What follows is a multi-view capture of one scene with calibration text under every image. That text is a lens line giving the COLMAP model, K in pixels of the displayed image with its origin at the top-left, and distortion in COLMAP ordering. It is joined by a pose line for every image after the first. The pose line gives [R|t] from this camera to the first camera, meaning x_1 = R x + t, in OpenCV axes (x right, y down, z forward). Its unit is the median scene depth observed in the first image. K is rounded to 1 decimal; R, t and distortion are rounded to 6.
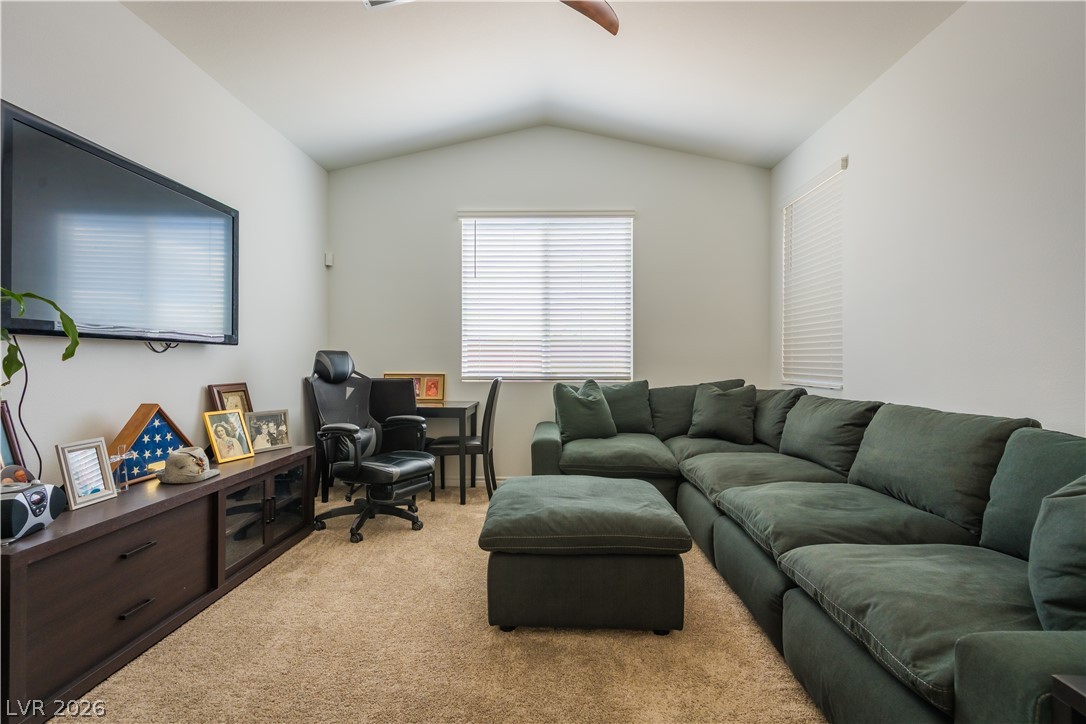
lens RADIAL K [[519.1, 0, 539.4], [0, 519.1, 361.6], [0, 0, 1]] dist [0.004530, 0.000742]
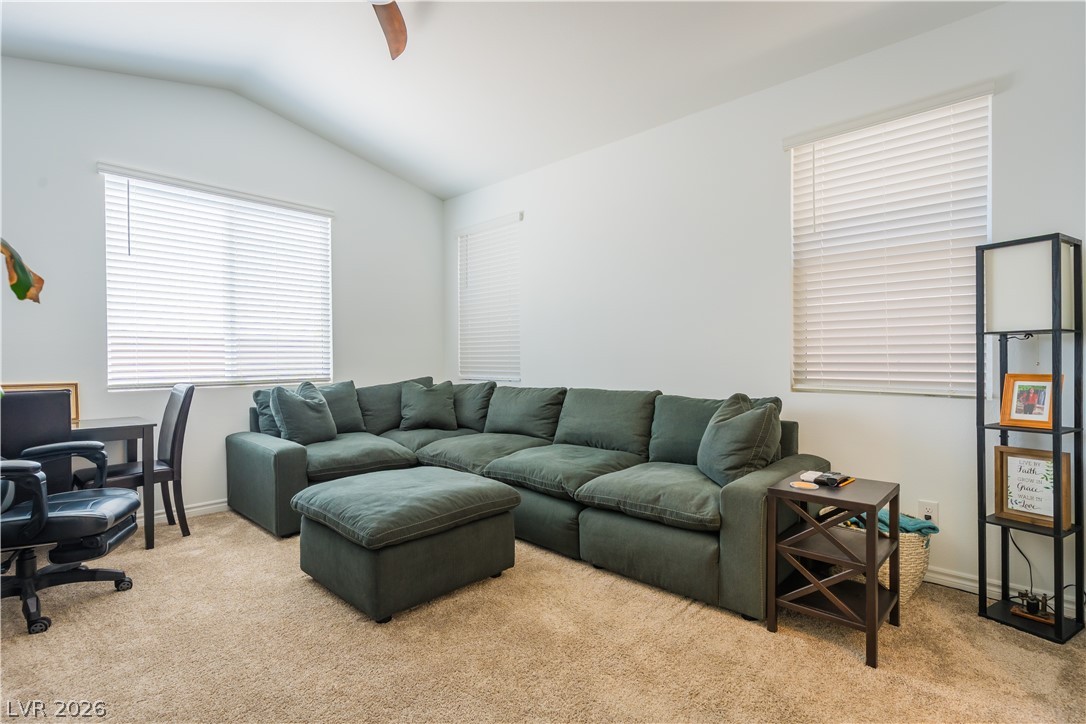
lens RADIAL K [[519.1, 0, 549.0], [0, 519.1, 360.8], [0, 0, 1]] dist [0.004530, 0.000742]
pose [[0.660137, -0.009038, 0.751091, -0.390433], [0.010030, 0.999945, 0.003217, -0.003251], [-0.751078, 0.005410, 0.660191, 0.039905]]
